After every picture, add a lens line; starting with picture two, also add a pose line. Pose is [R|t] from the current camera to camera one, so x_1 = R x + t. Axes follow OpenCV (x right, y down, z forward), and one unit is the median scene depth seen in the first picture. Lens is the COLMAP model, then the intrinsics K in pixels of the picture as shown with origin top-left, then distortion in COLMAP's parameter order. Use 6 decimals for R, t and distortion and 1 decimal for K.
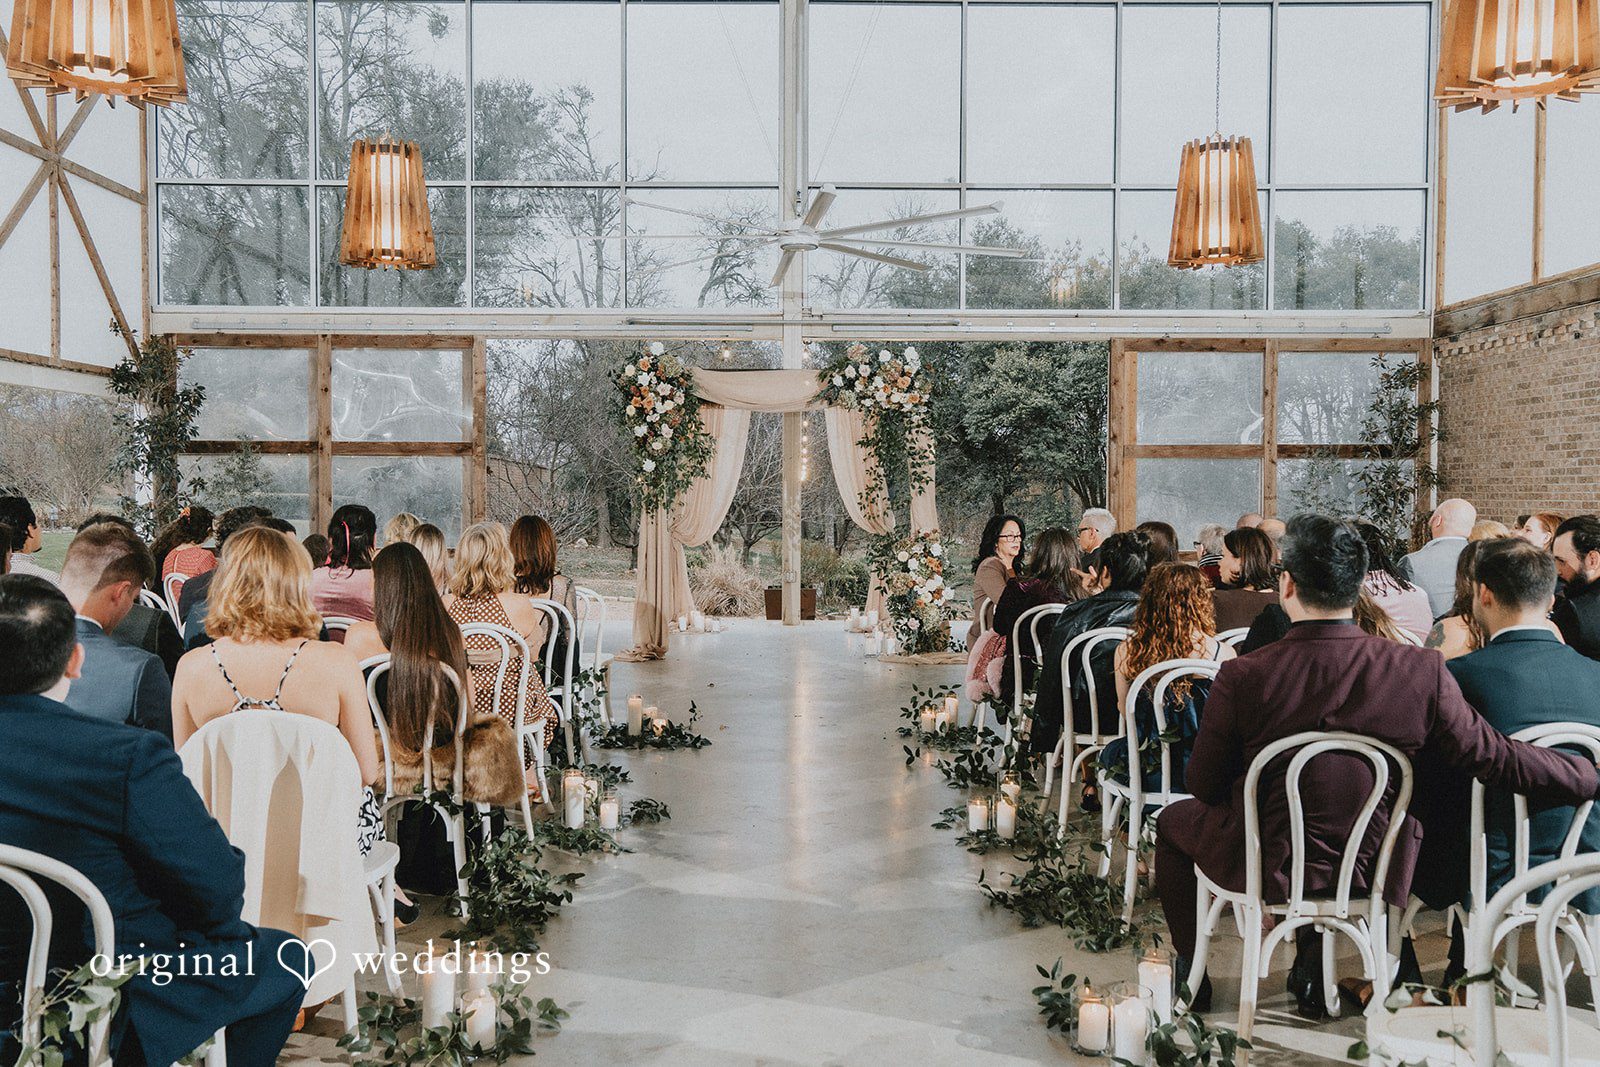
lens RADIAL K [[1399.6, 0, 787.8], [0, 1399.6, 540.8], [0, 0, 1]] dist [-0.002608, -0.006965]
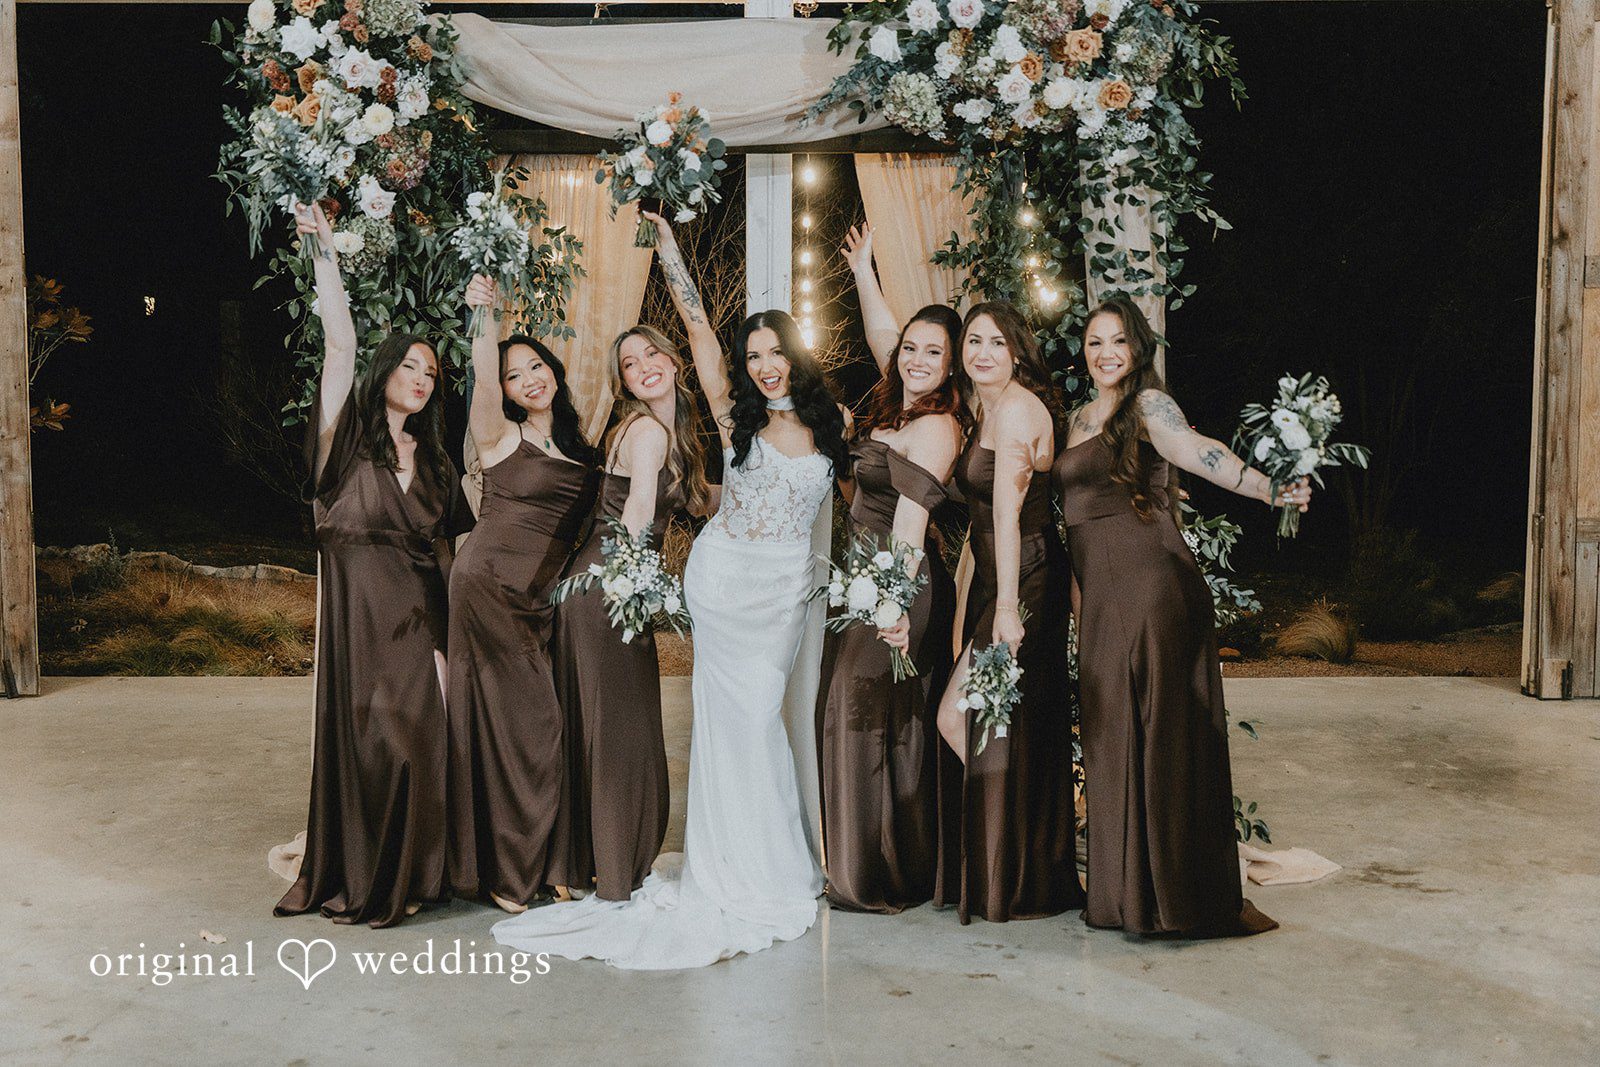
lens RADIAL K [[1760.0, 0, 794.7], [0, 1760.0, 540.0], [0, 0, 1]] dist [0.012989, 0.000000]
pose [[0.999955, -0.003445, -0.008870, 0.017509], [0.003976, 0.998152, 0.060634, -0.021665], [0.008645, -0.060666, 0.998121, 0.571553]]
